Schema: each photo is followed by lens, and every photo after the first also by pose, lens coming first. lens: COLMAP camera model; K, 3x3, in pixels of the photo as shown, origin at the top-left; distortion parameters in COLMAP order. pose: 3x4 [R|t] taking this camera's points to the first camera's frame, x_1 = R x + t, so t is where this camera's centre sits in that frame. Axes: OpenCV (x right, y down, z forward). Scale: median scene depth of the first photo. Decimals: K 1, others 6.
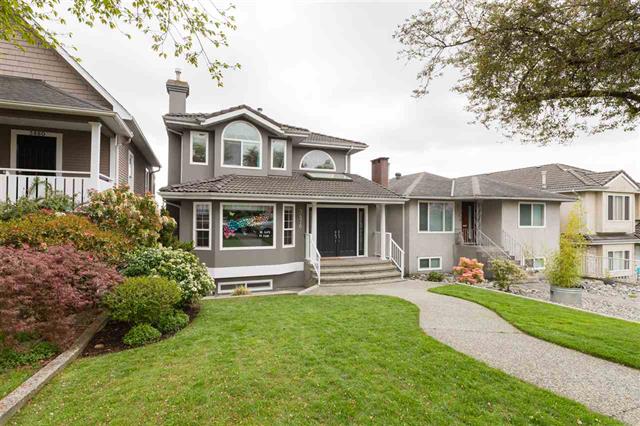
lens RADIAL K [[341.0, 0, 317.8], [0, 341.0, 215.4], [0, 0, 1]] dist [-0.003740, -0.000319]
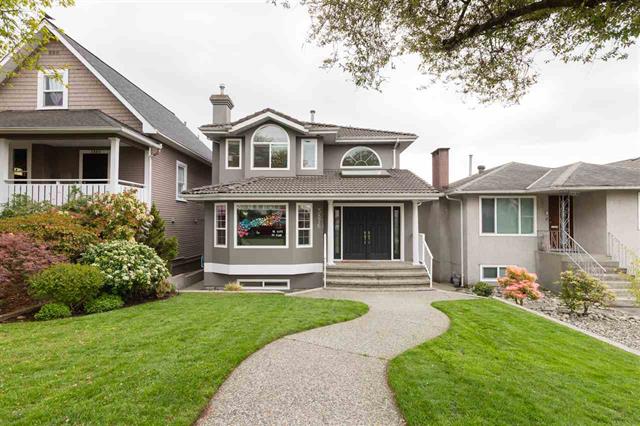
lens RADIAL K [[341.0, 0, 317.8], [0, 341.0, 215.4], [0, 0, 1]] dist [-0.003740, -0.000319]
pose [[0.923108, -0.014580, -0.384265, 0.316698], [0.007836, 0.999787, -0.019112, 0.020505], [0.384461, 0.014631, 0.923025, 0.111903]]
